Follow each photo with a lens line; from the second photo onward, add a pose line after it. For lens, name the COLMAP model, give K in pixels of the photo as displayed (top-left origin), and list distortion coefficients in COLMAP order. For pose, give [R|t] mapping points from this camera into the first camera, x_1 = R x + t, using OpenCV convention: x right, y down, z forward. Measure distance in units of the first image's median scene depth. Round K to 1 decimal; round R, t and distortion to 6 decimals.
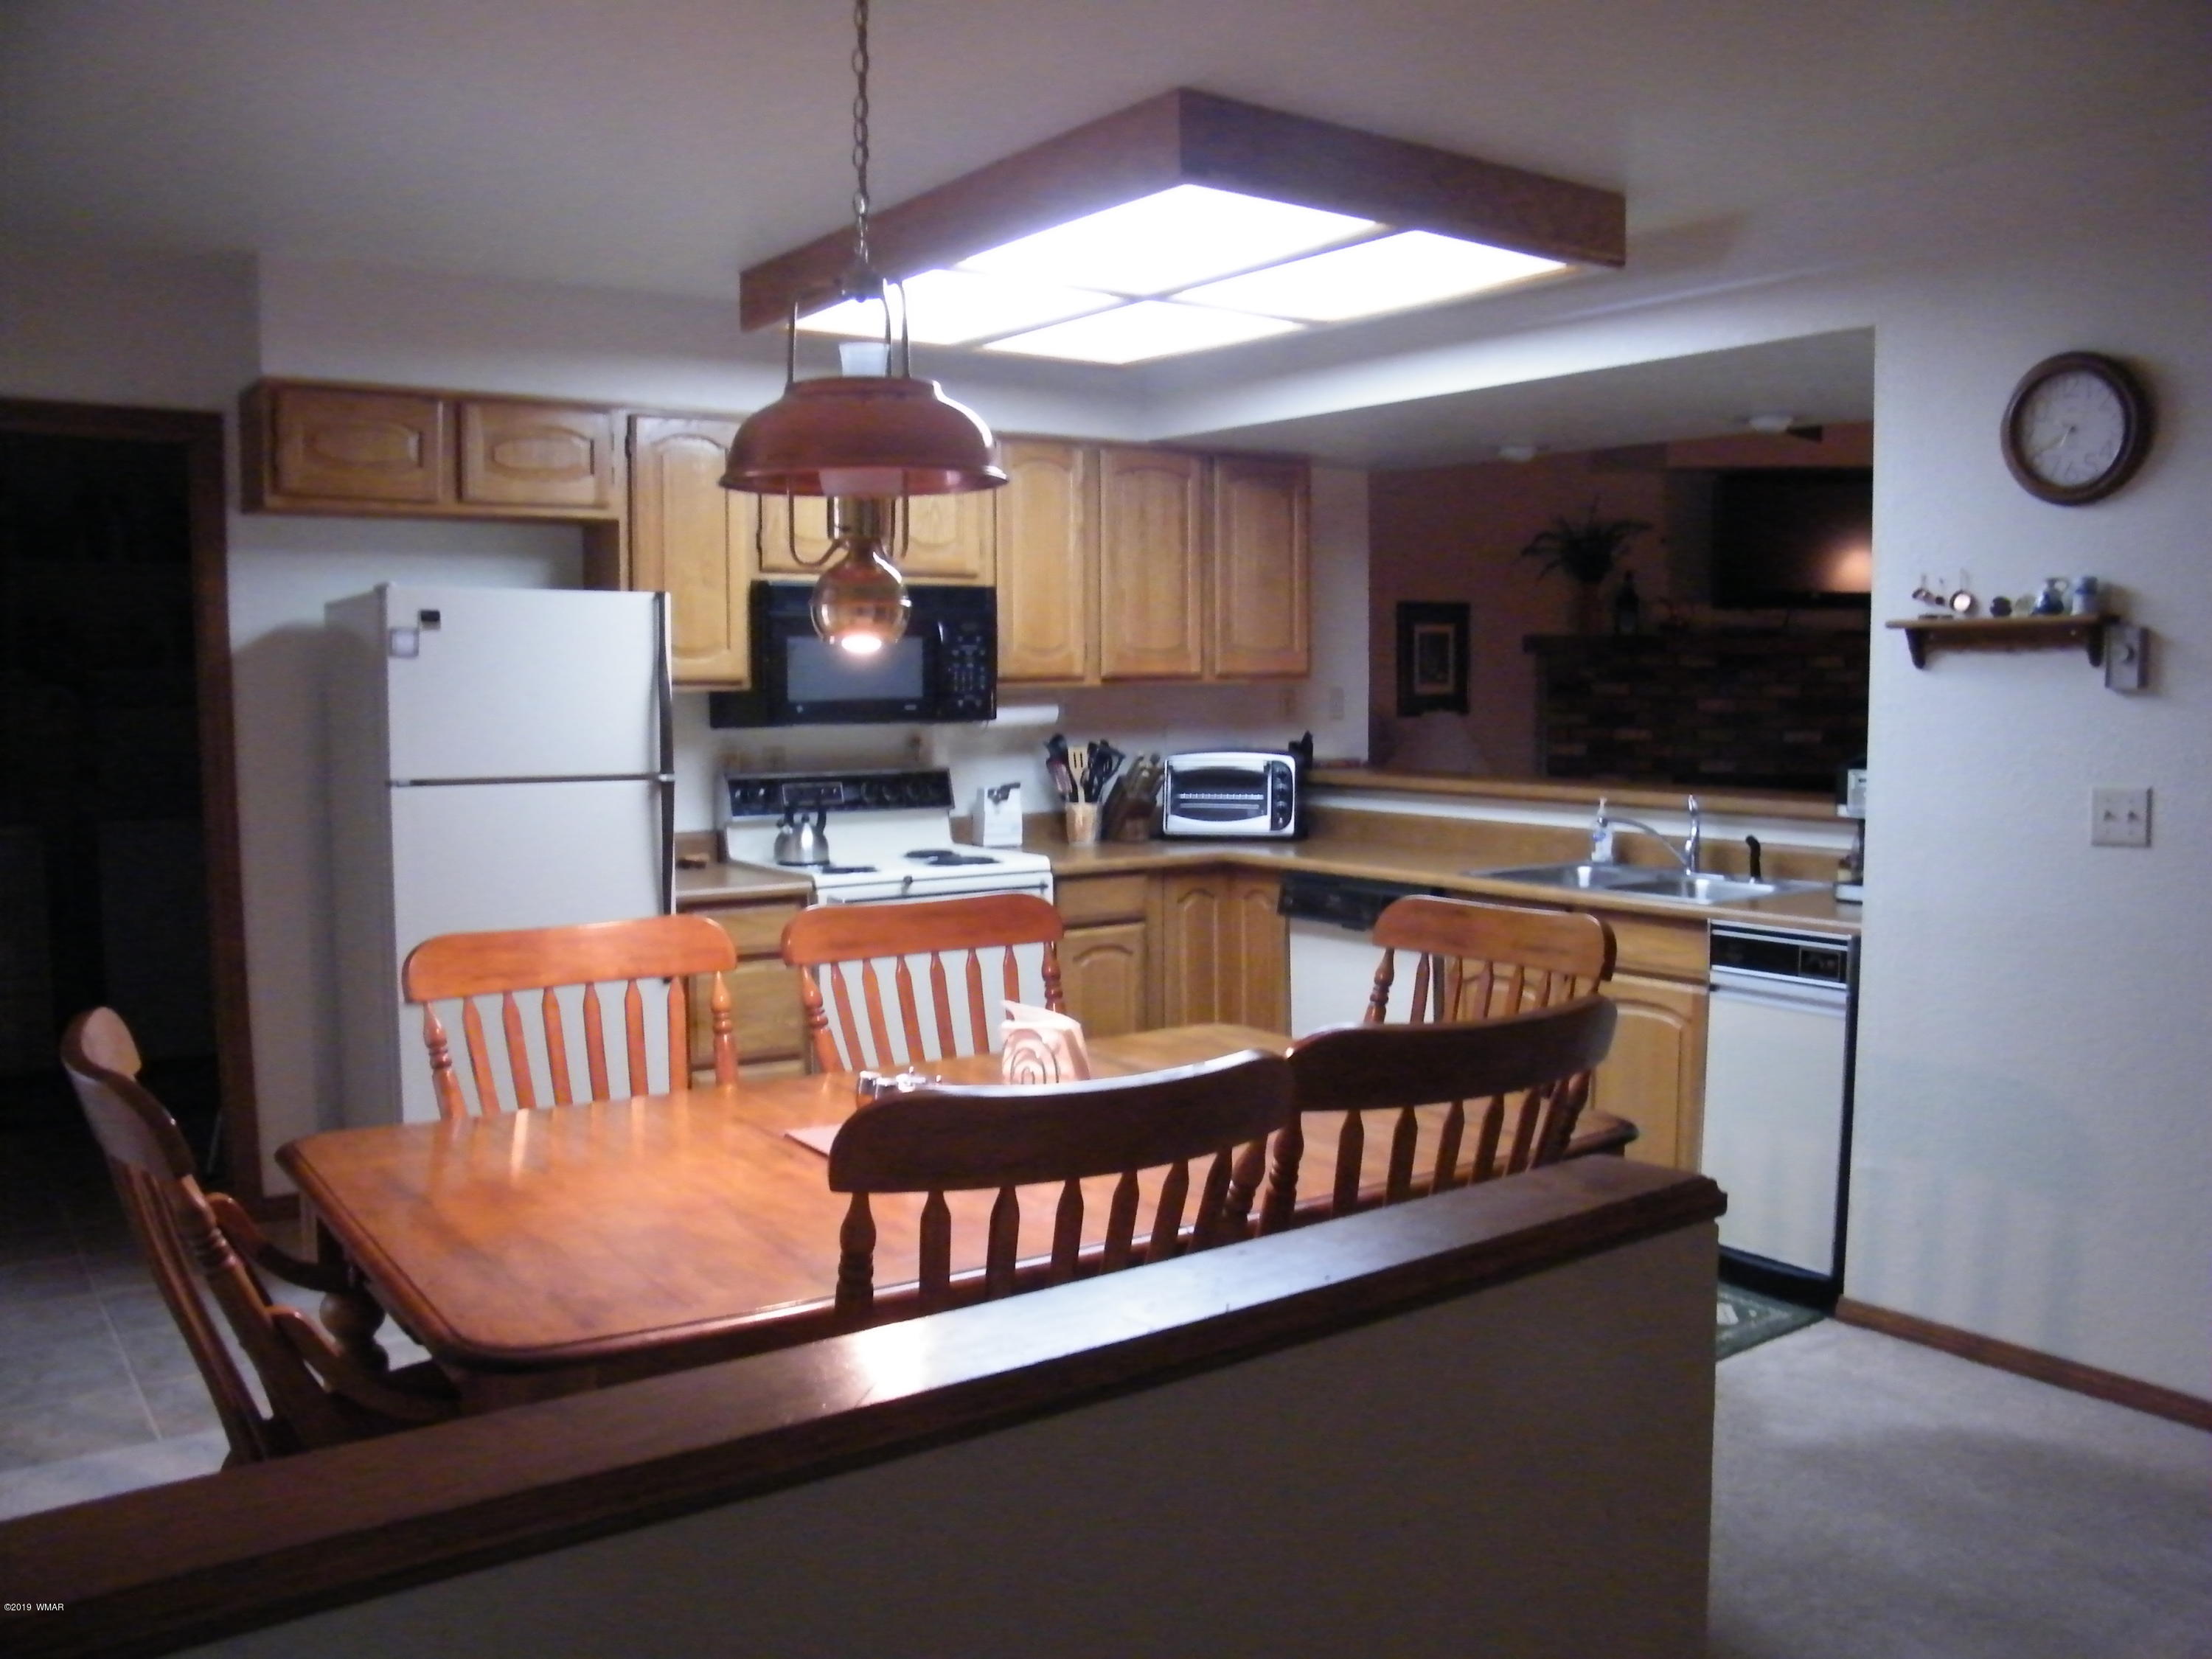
lens RADIAL K [[1863.5, 0, 1113.6], [0, 1863.5, 838.6], [0, 0, 1]] dist [-0.158422, 0.123641]
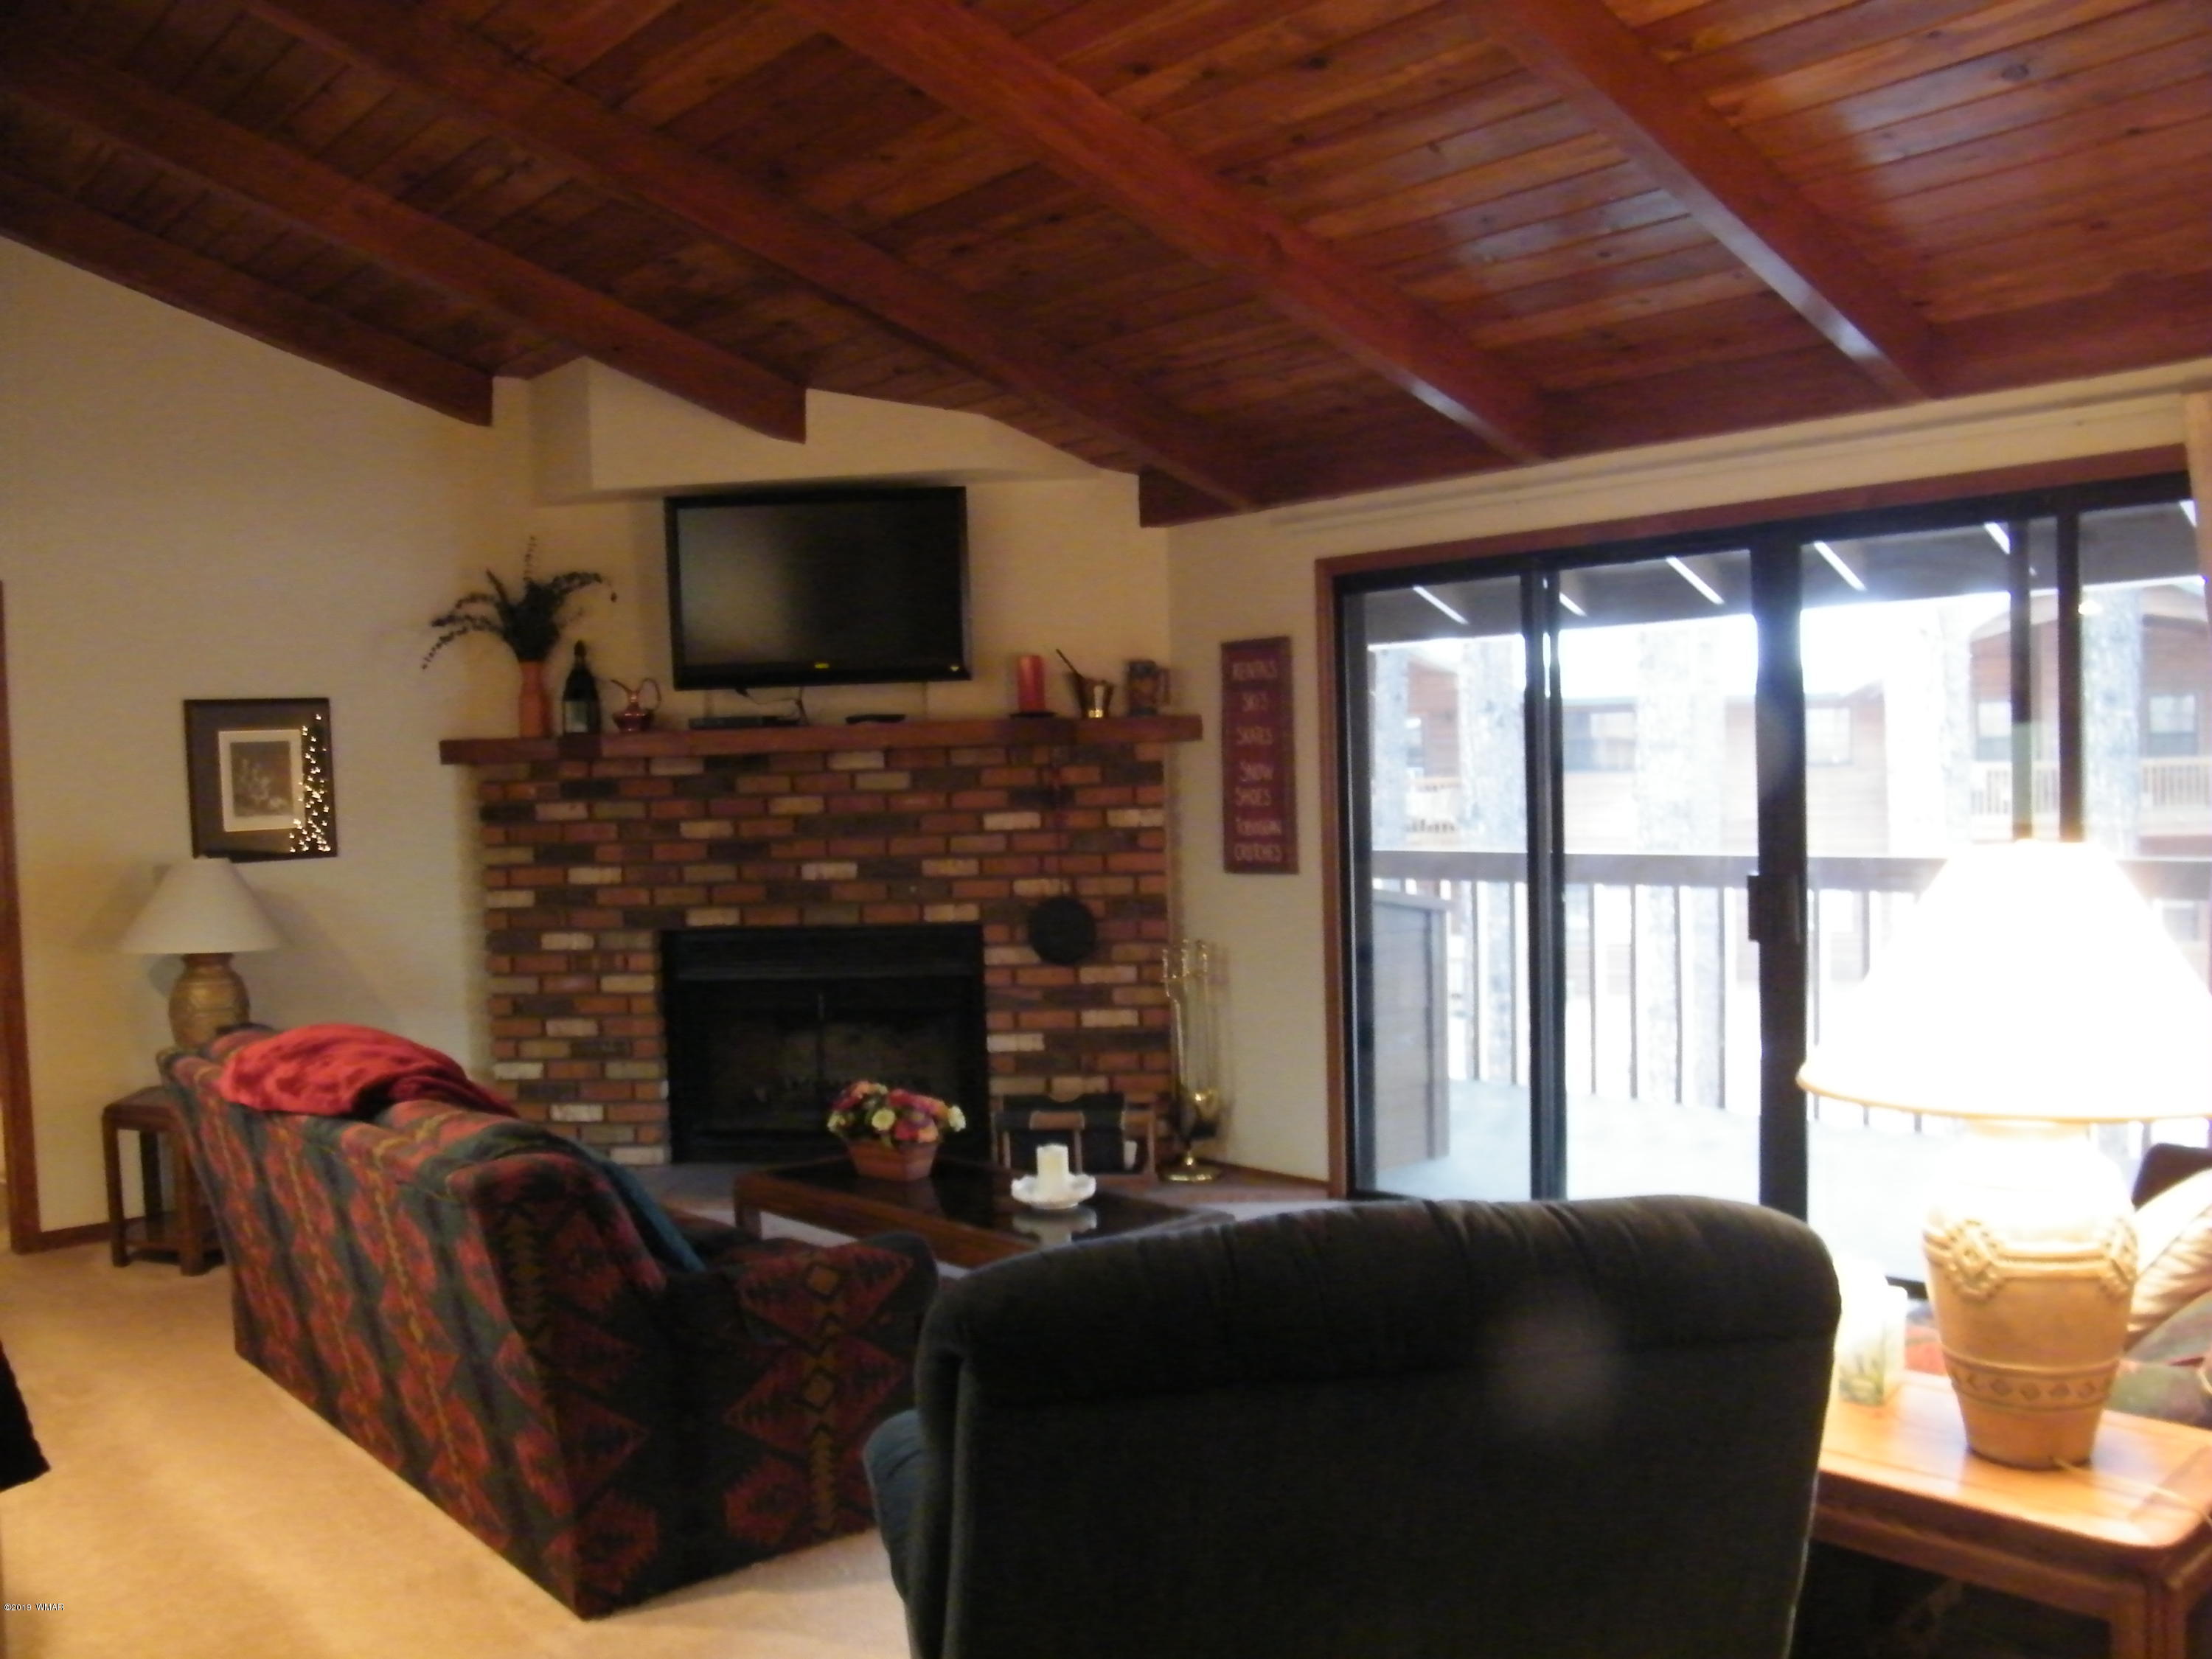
lens RADIAL K [[1863.5, 0, 1113.6], [0, 1863.5, 838.6], [0, 0, 1]] dist [-0.158422, 0.123641]
pose [[0.992685, -0.029999, 0.116947, 0.627358], [0.036466, 0.997899, -0.053559, -0.040835], [-0.115095, 0.057431, 0.991693, 0.448144]]
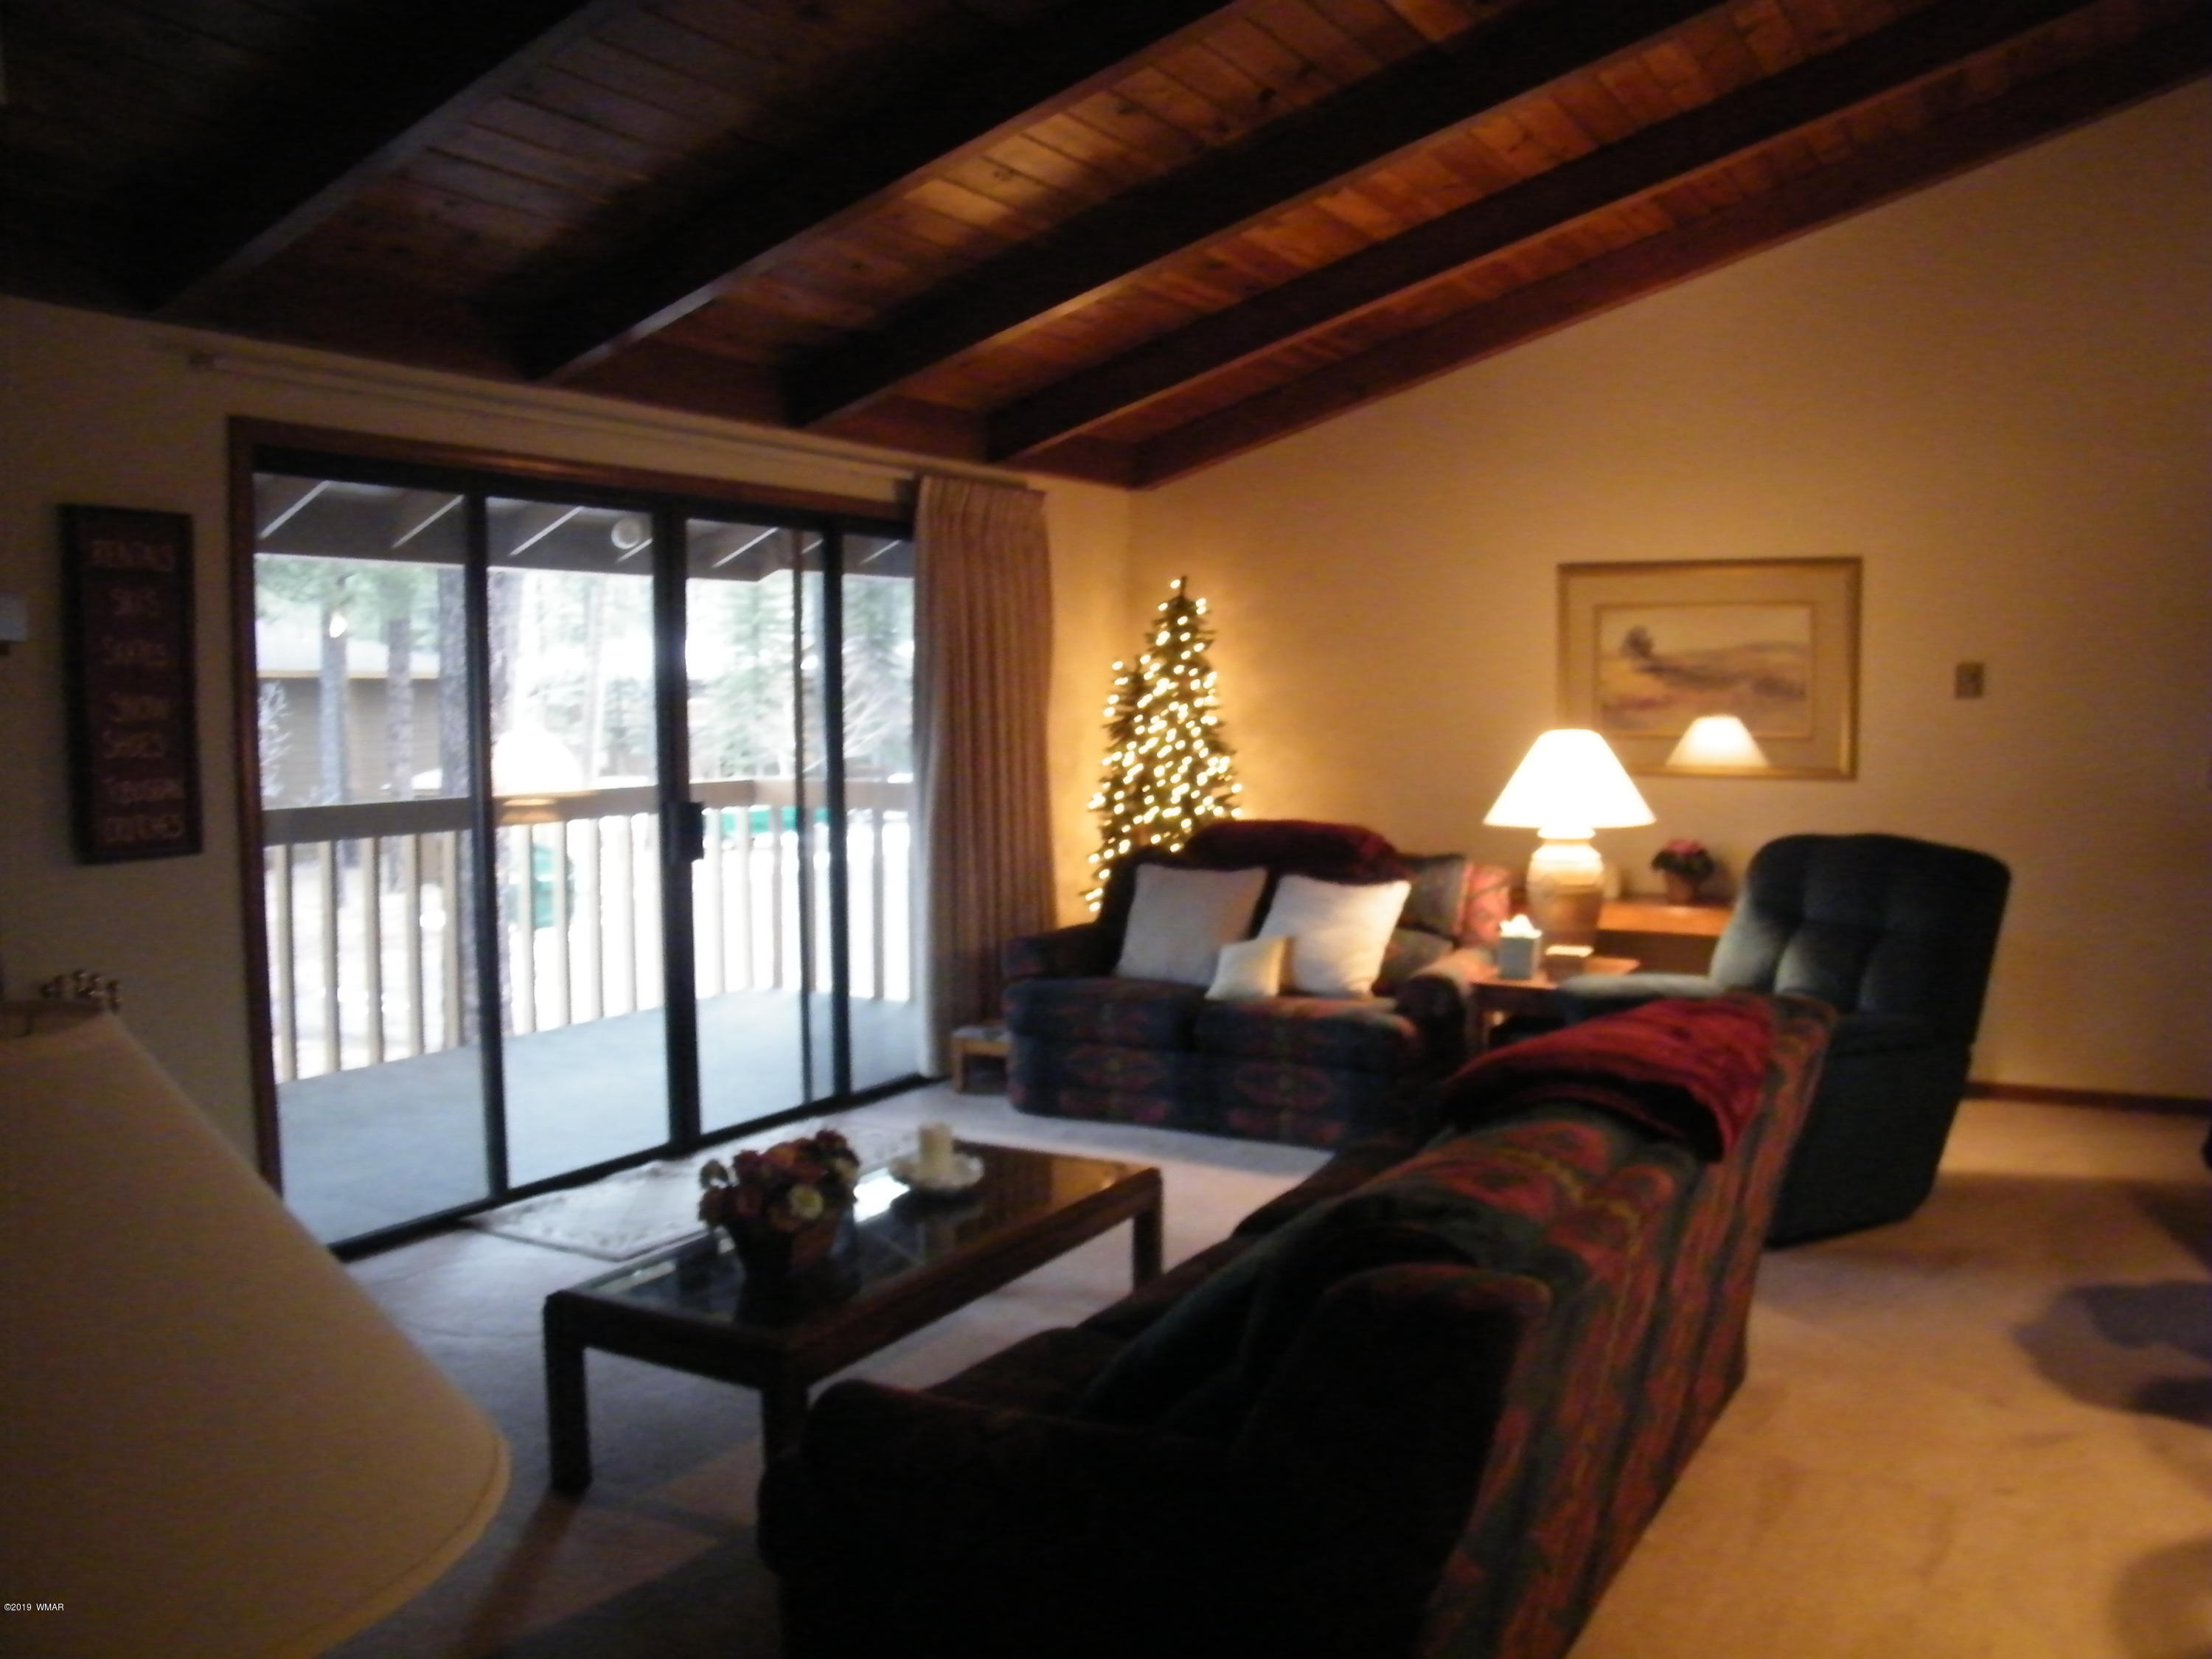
lens RADIAL K [[1863.5, 0, 1113.6], [0, 1863.5, 838.6], [0, 0, 1]] dist [-0.158422, 0.123641]
pose [[-0.471105, -0.058174, 0.880156, 0.057822], [0.095192, 0.988642, 0.116295, -0.126571], [-0.876925, 0.138571, -0.460217, 1.472851]]
